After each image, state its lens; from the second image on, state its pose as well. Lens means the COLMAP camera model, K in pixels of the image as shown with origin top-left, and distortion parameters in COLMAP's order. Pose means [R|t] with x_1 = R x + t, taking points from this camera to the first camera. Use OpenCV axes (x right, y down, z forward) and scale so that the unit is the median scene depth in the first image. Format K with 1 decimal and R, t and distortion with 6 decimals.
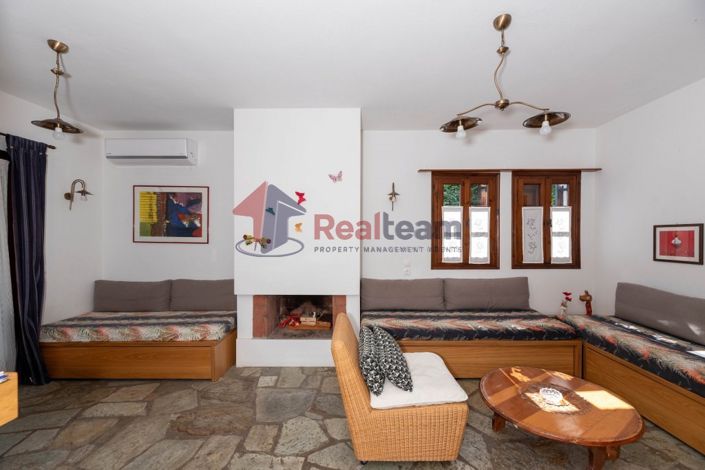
lens RADIAL K [[293.0, 0, 370.6], [0, 293.0, 239.3], [0, 0, 1]] dist [-0.000705, -0.000089]
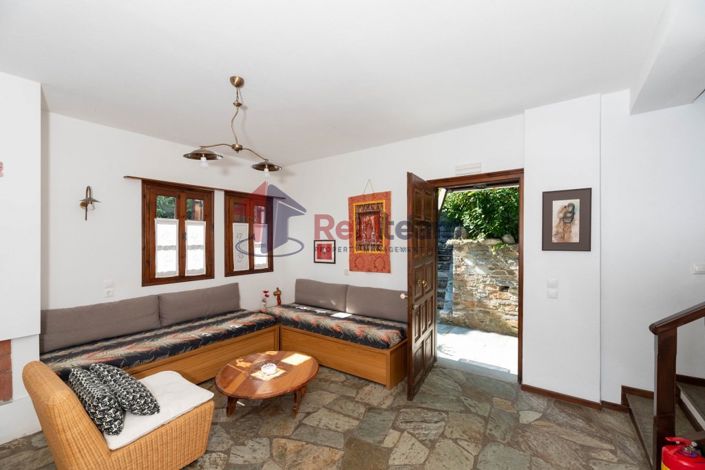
lens RADIAL K [[283.8, 0, 357.2], [0, 283.8, 247.2], [0, 0, 1]] dist [-0.001492, -0.000362]
pose [[0.577071, -0.014309, 0.816568, -0.136677], [0.007175, 0.999897, 0.012451, -0.028302], [-0.816662, -0.001327, 0.577115, -0.060489]]
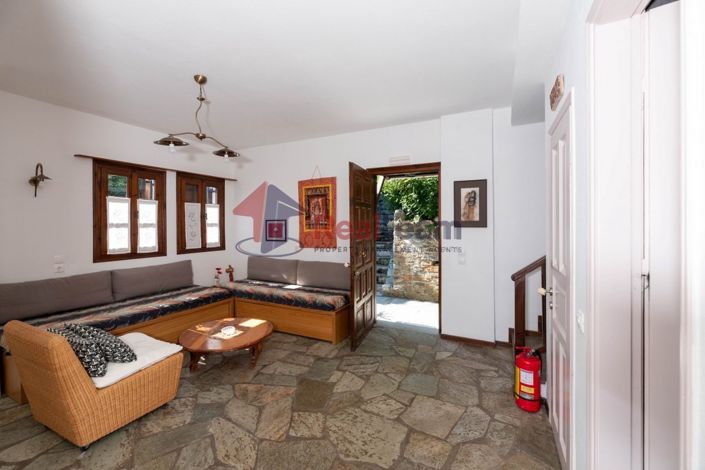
lens RADIAL K [[278.1, 0, 359.8], [0, 278.1, 231.3], [0, 0, 1]] dist [-0.000063, -0.000035]
pose [[0.412508, -0.020213, 0.910730, -0.270275], [0.010383, 0.999793, 0.017487, -0.004944], [-0.910895, 0.002242, 0.412633, -0.153203]]
